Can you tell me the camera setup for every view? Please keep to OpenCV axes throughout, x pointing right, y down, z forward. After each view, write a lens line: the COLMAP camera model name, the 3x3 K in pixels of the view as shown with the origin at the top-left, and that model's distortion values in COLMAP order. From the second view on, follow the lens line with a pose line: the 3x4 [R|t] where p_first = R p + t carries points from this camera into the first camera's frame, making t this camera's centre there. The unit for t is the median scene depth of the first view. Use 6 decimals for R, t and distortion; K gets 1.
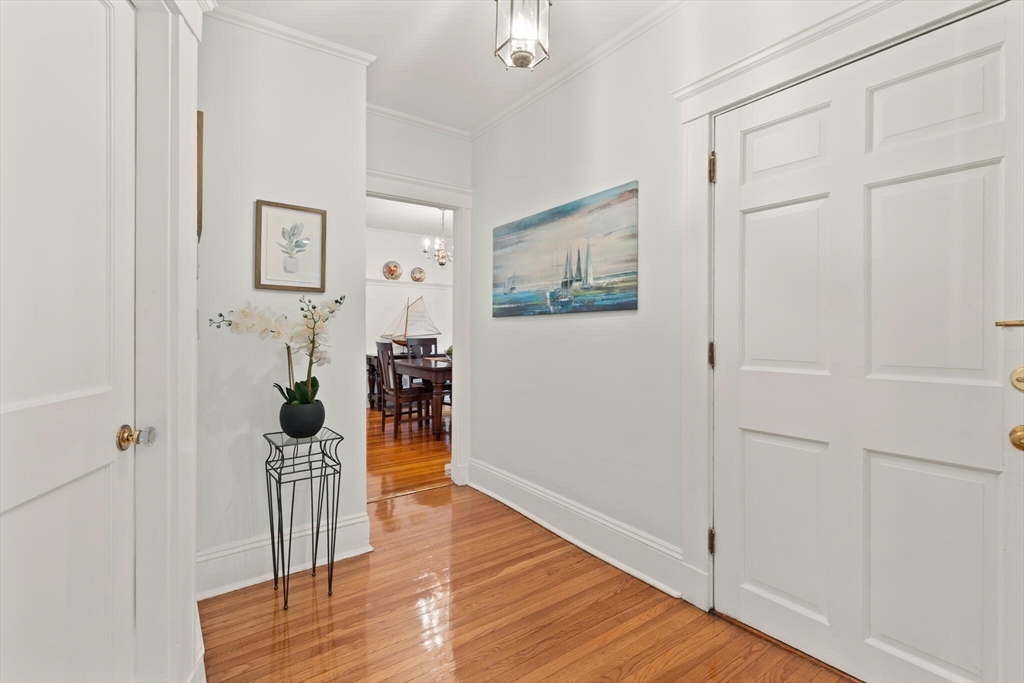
lens RADIAL K [[472.0, 0, 512.6], [0, 472.0, 332.9], [0, 0, 1]] dist [0.008137, 0.000015]
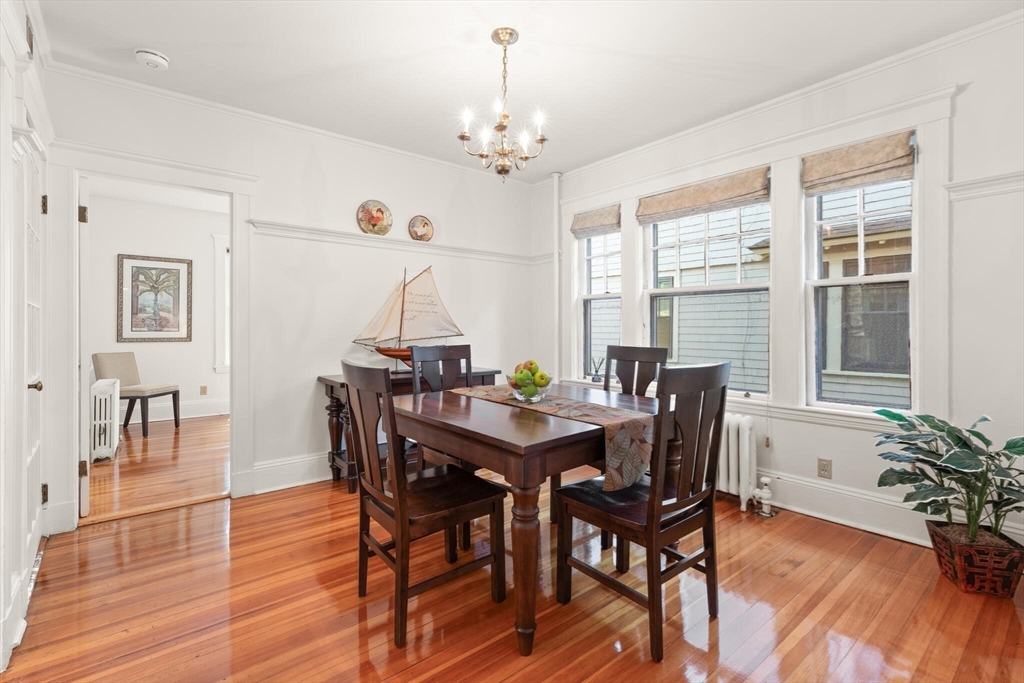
lens RADIAL K [[472.0, 0, 521.6], [0, 472.0, 330.4], [0, 0, 1]] dist [0.008137, 0.000015]
pose [[0.996740, -0.006992, 0.080382, -0.135097], [0.007156, 0.999973, -0.001754, -0.002241], [-0.080367, 0.002323, 0.996763, 0.463371]]
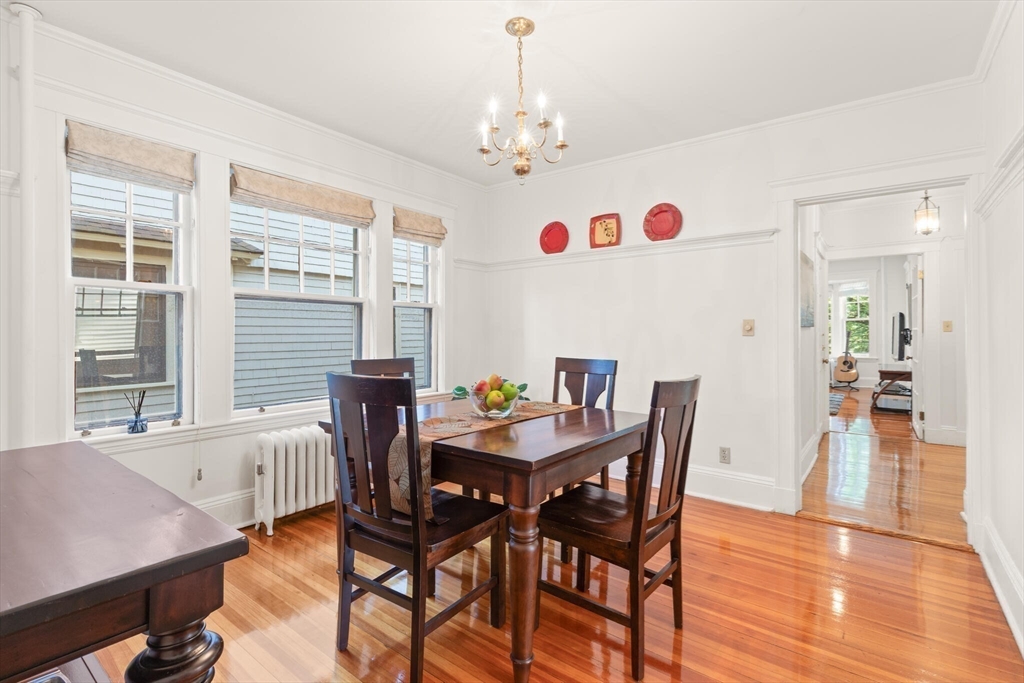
lens RADIAL K [[472.0, 0, 524.5], [0, 472.0, 332.1], [0, 0, 1]] dist [0.008137, 0.000015]
pose [[-0.296464, -0.000390, 0.955044, -0.419337], [0.005797, 0.999981, 0.002208, -0.010878], [-0.955026, 0.006192, -0.296456, 0.890596]]
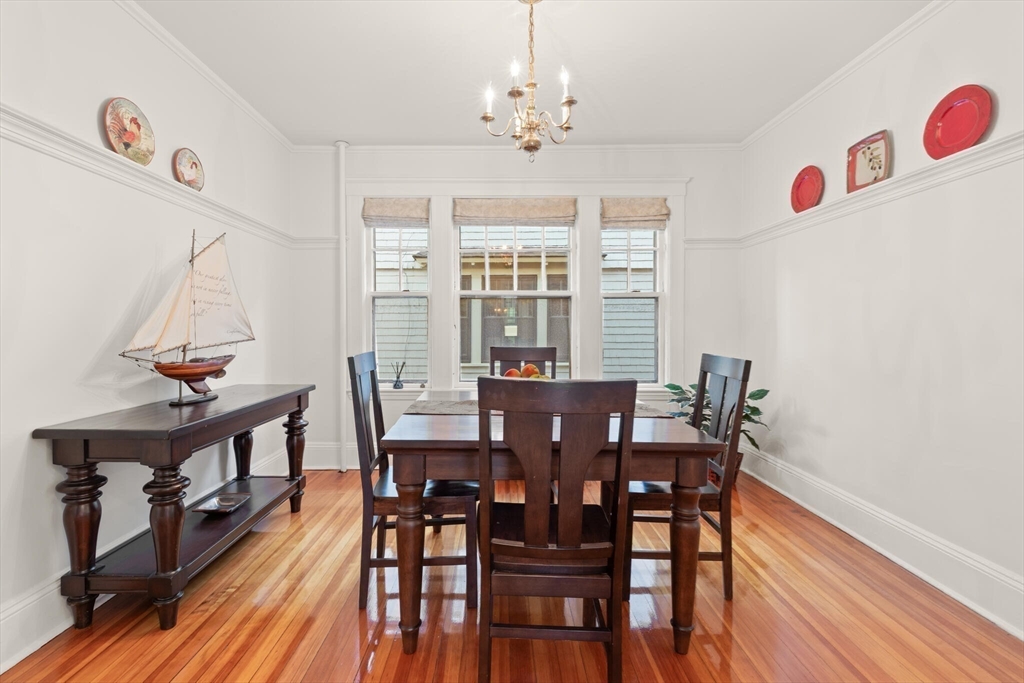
lens RADIAL K [[472.0, 0, 493.4], [0, 472.0, 335.3], [0, 0, 1]] dist [0.008137, 0.000015]
pose [[0.582978, -0.016257, 0.812326, -0.374012], [0.009253, 0.999868, 0.013369, -0.005002], [-0.812436, -0.000278, 0.583051, 0.650329]]
